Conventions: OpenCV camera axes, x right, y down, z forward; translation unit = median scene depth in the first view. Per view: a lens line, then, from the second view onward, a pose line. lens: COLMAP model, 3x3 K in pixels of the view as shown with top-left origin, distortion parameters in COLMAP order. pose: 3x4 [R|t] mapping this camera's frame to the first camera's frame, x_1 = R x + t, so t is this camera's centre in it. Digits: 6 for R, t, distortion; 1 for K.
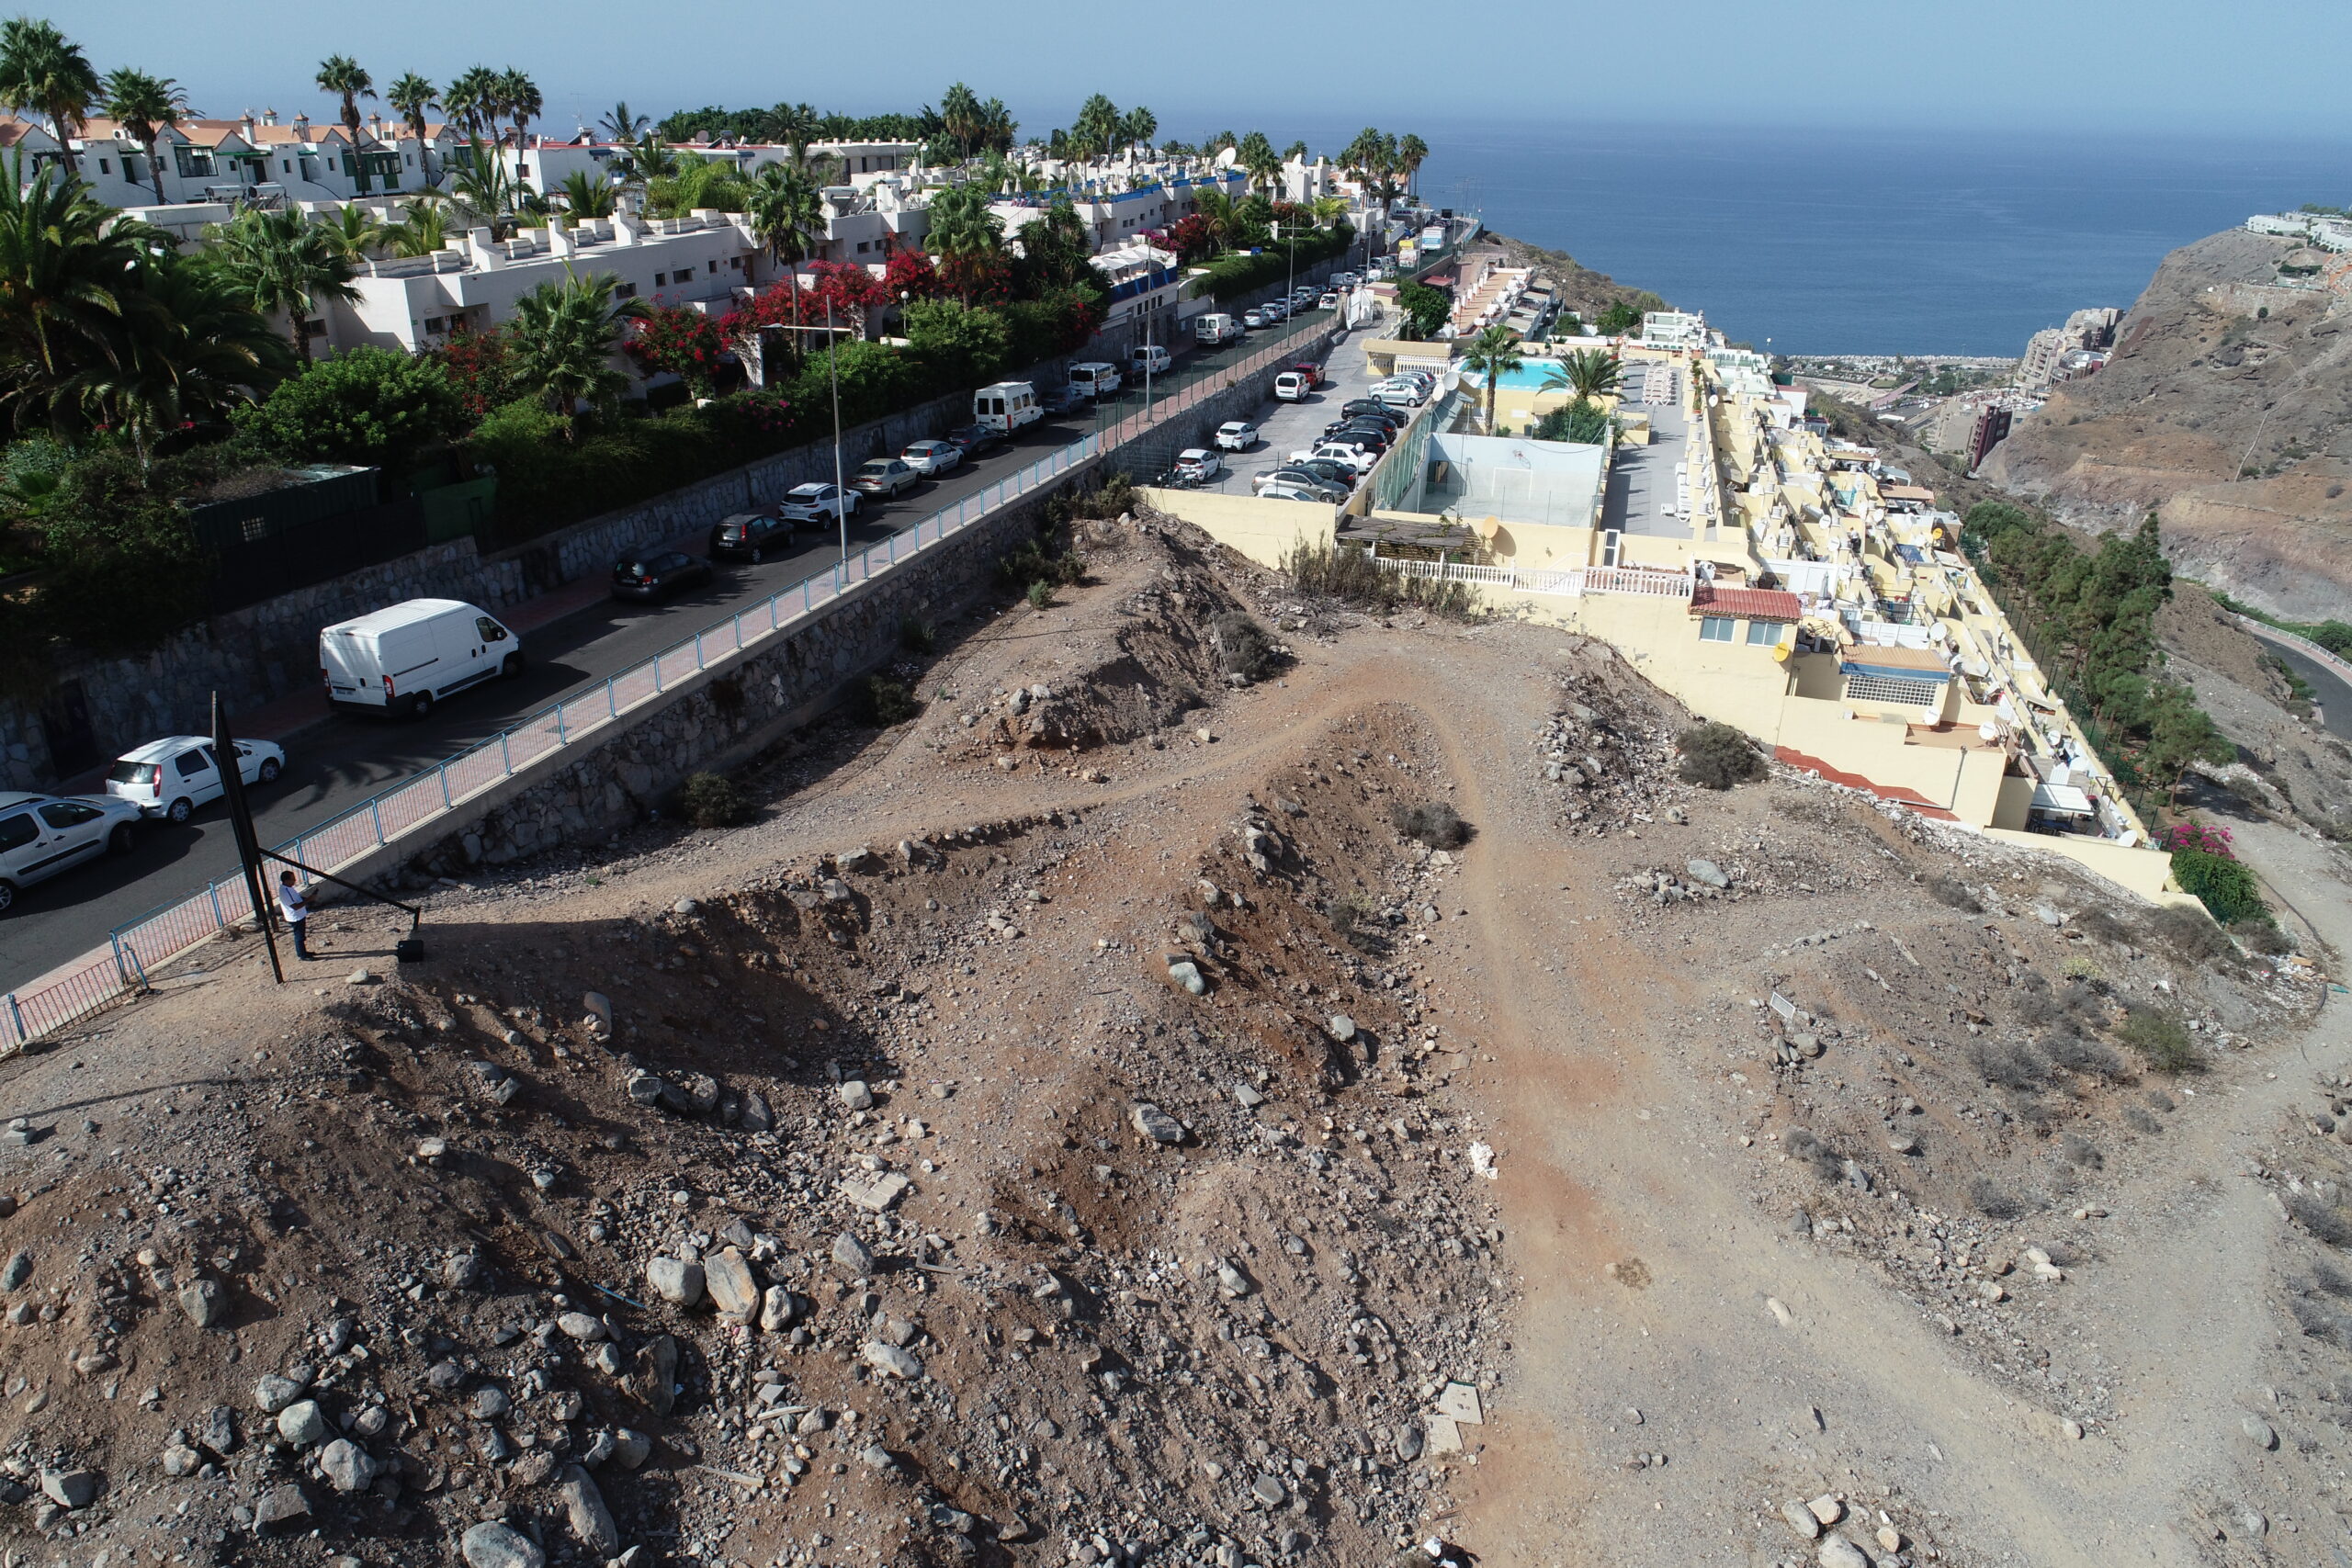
lens RADIAL K [[1570.2, 0, 1176.8], [0, 1570.2, 797.9], [0, 0, 1]] dist [-0.003272, 0.000621]
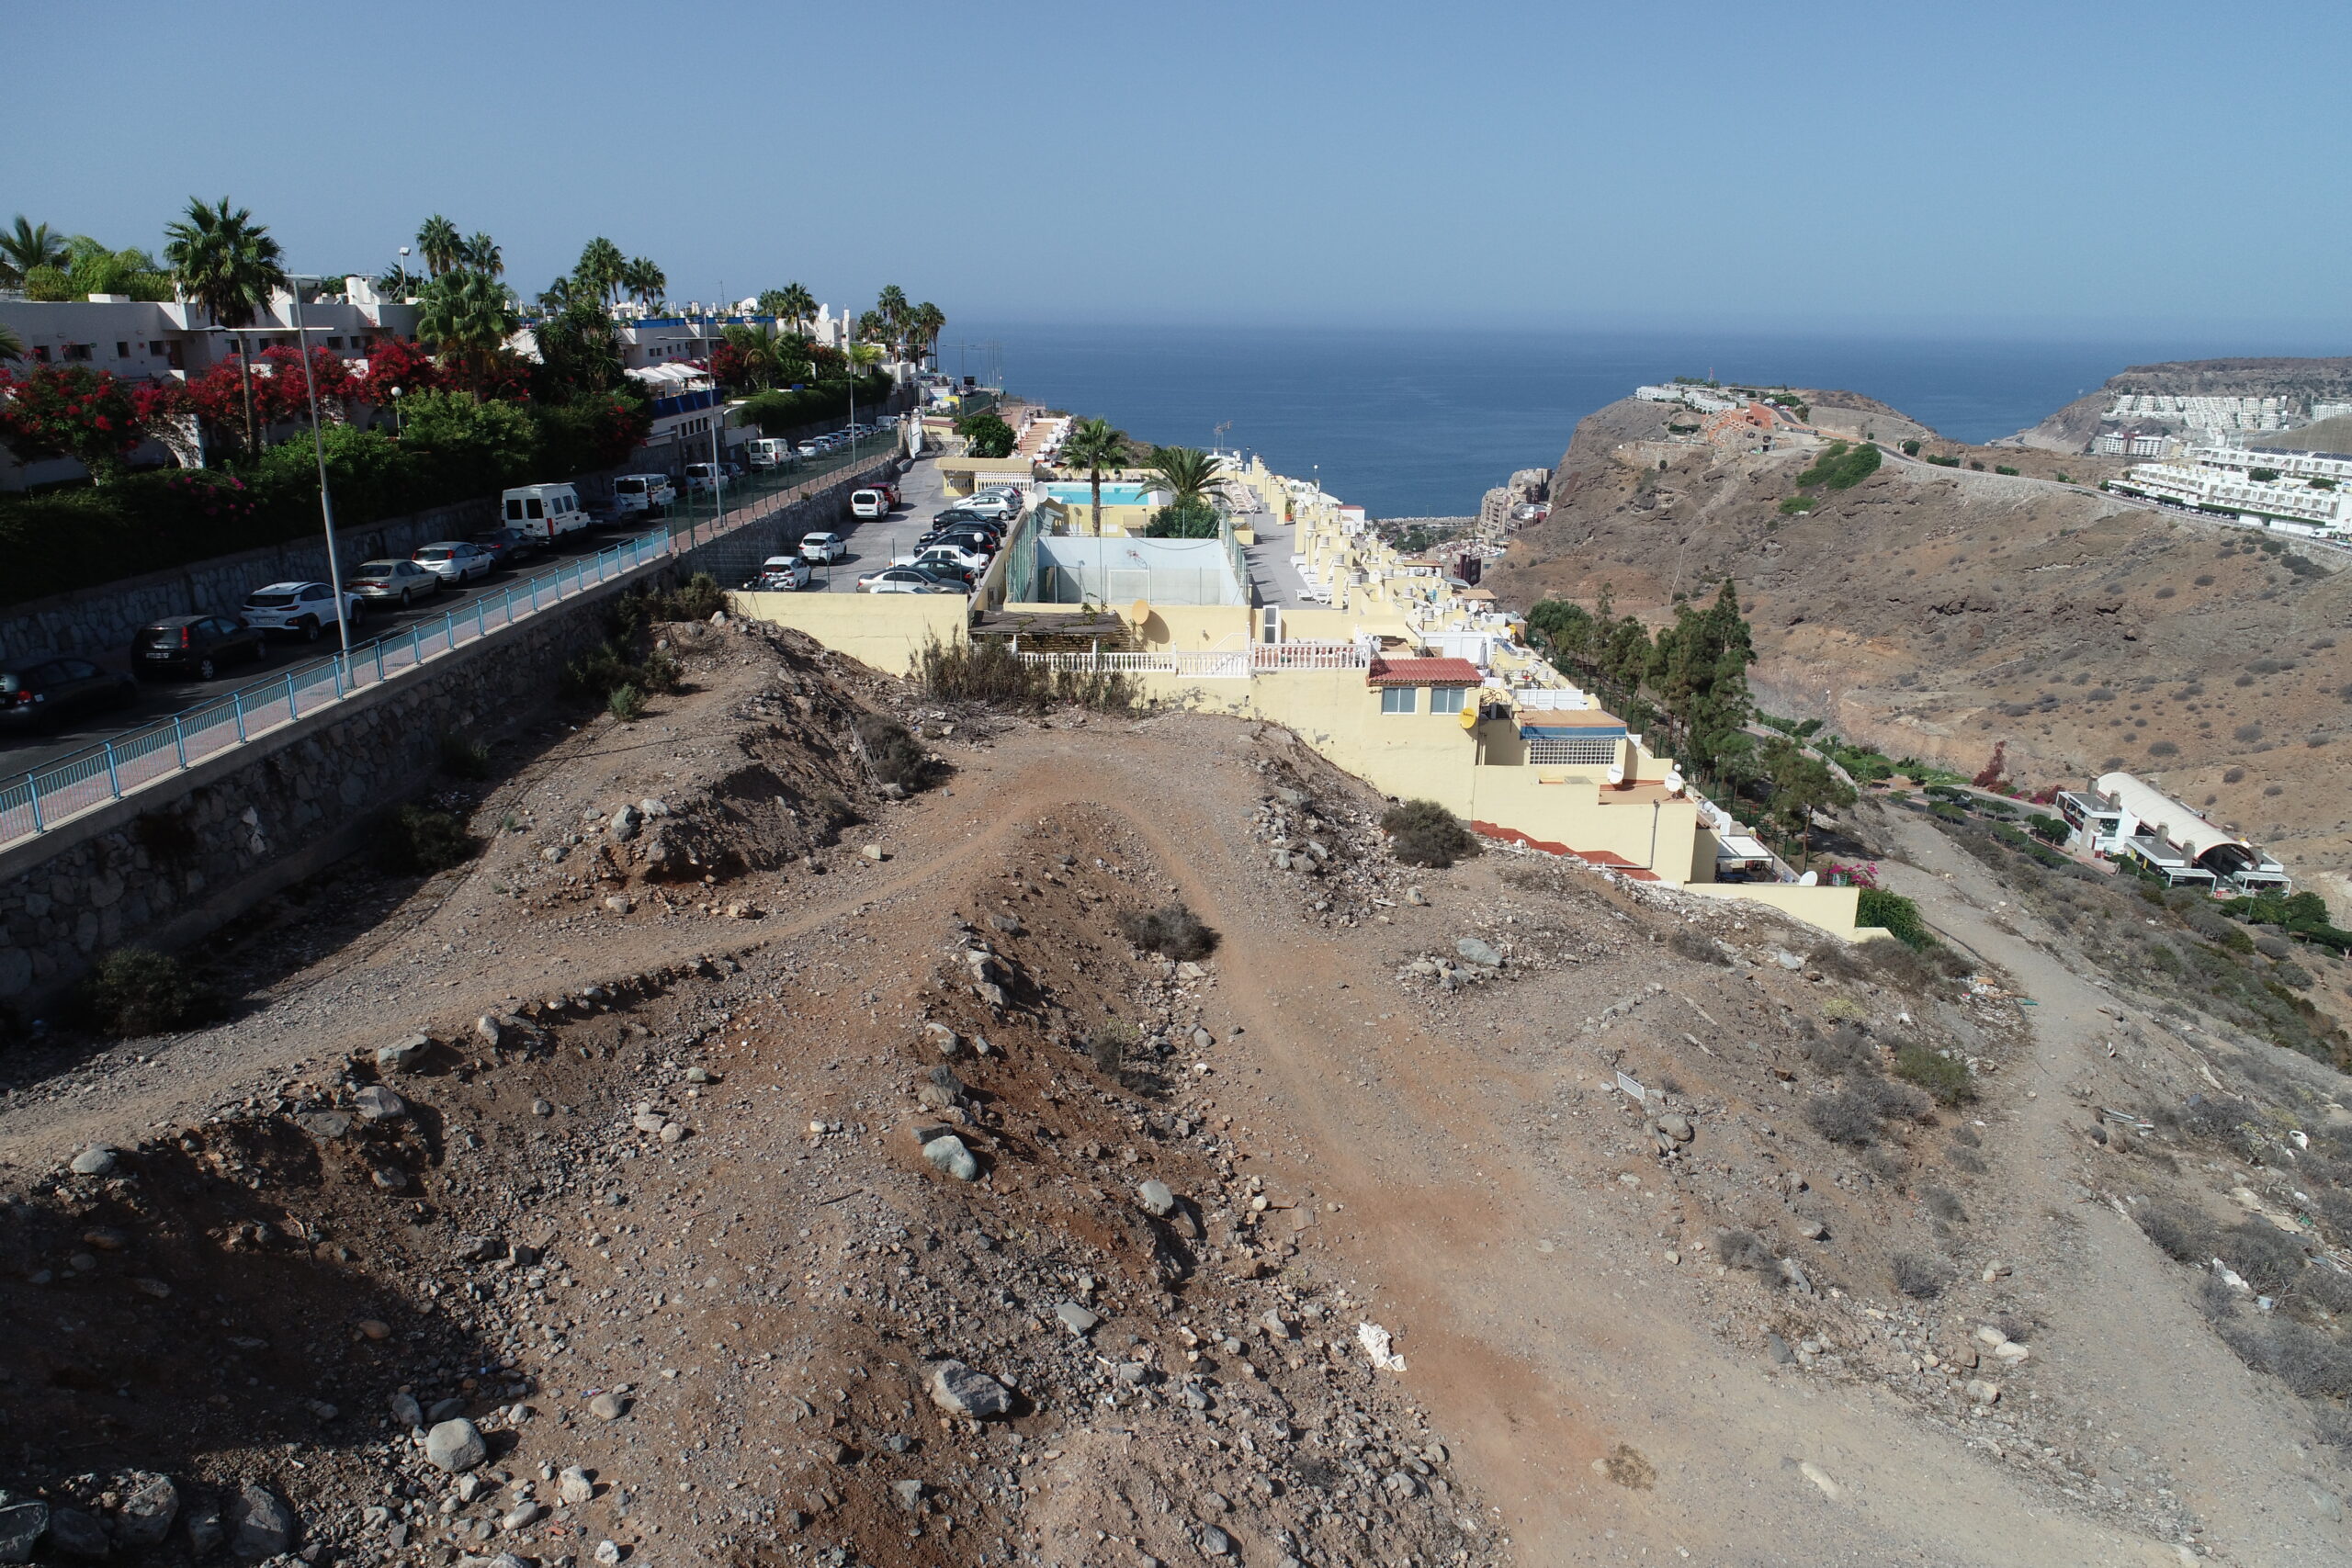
lens RADIAL K [[1570.2, 0, 1176.8], [0, 1570.2, 797.9], [0, 0, 1]] dist [-0.003272, 0.000621]
pose [[0.954518, -0.093258, 0.283194, -0.055225], [0.125241, 0.987375, -0.096982, 0.026761], [-0.270575, 0.128038, 0.954146, 0.210373]]
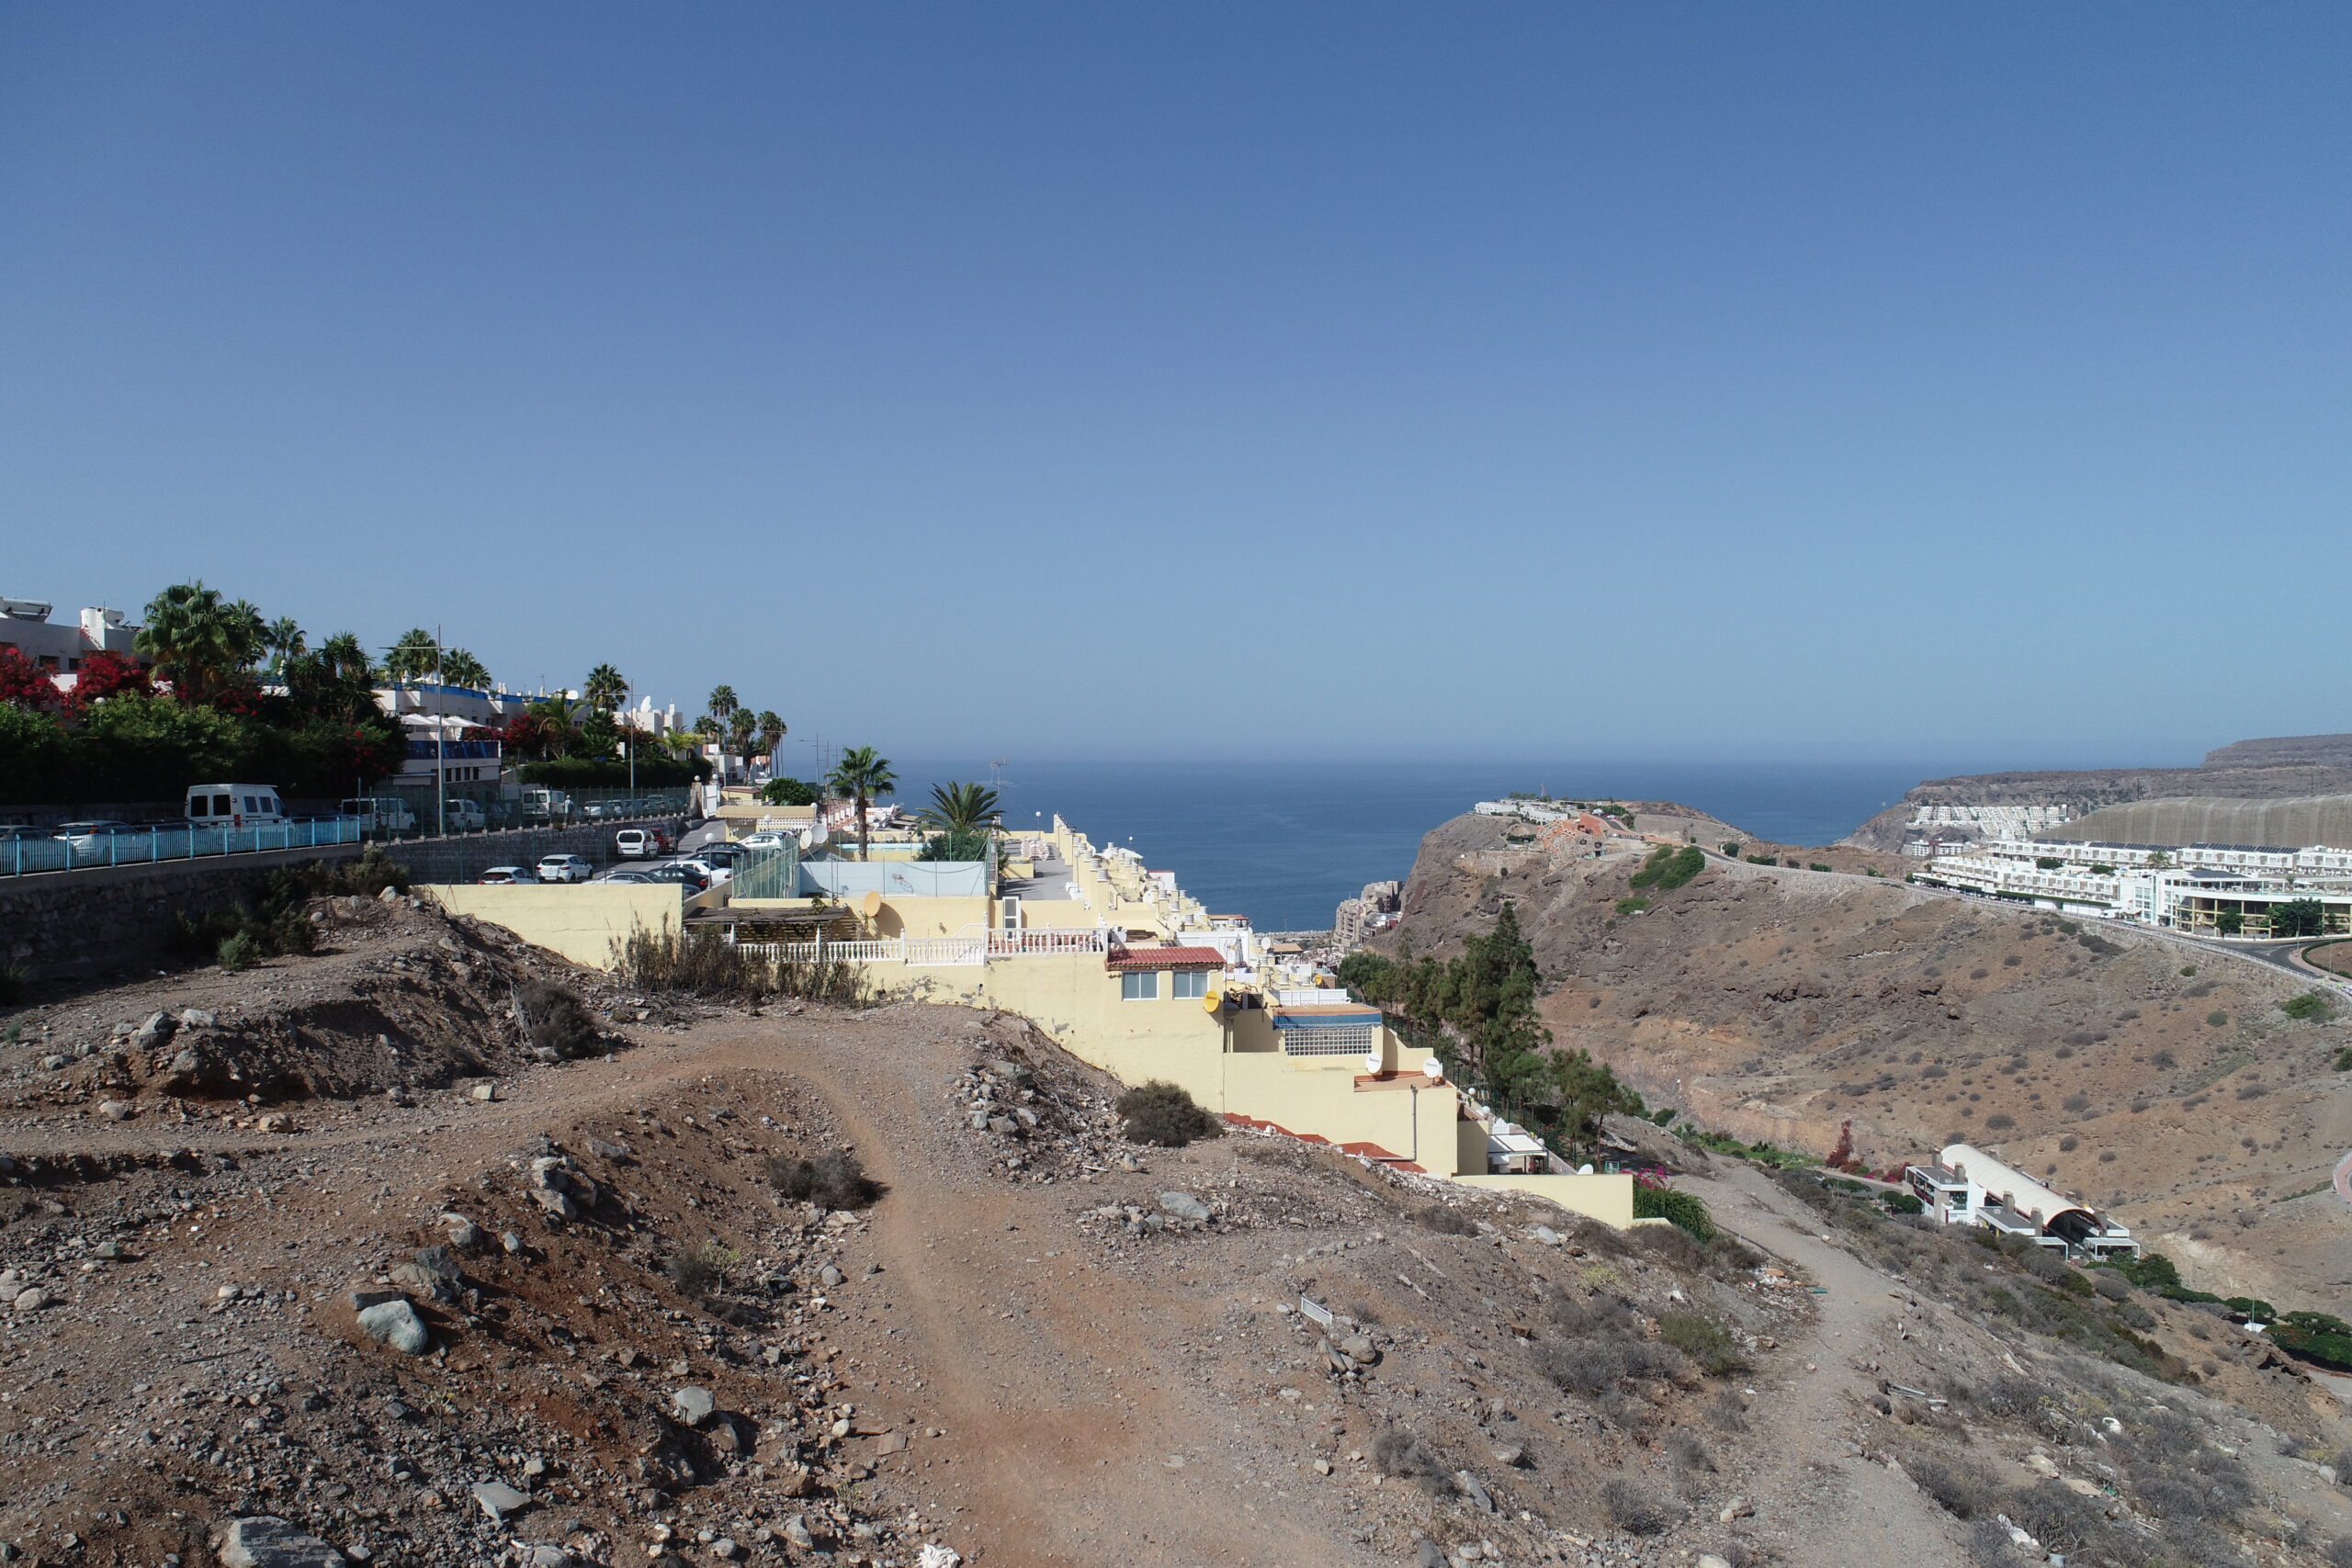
lens RADIAL K [[1570.2, 0, 1176.8], [0, 1570.2, 797.9], [0, 0, 1]] dist [-0.003272, 0.000621]
pose [[0.925911, -0.029452, 0.376591, 0.042962], [0.169019, 0.923890, -0.343307, 0.126968], [-0.337818, 0.381523, 0.860418, 0.241852]]
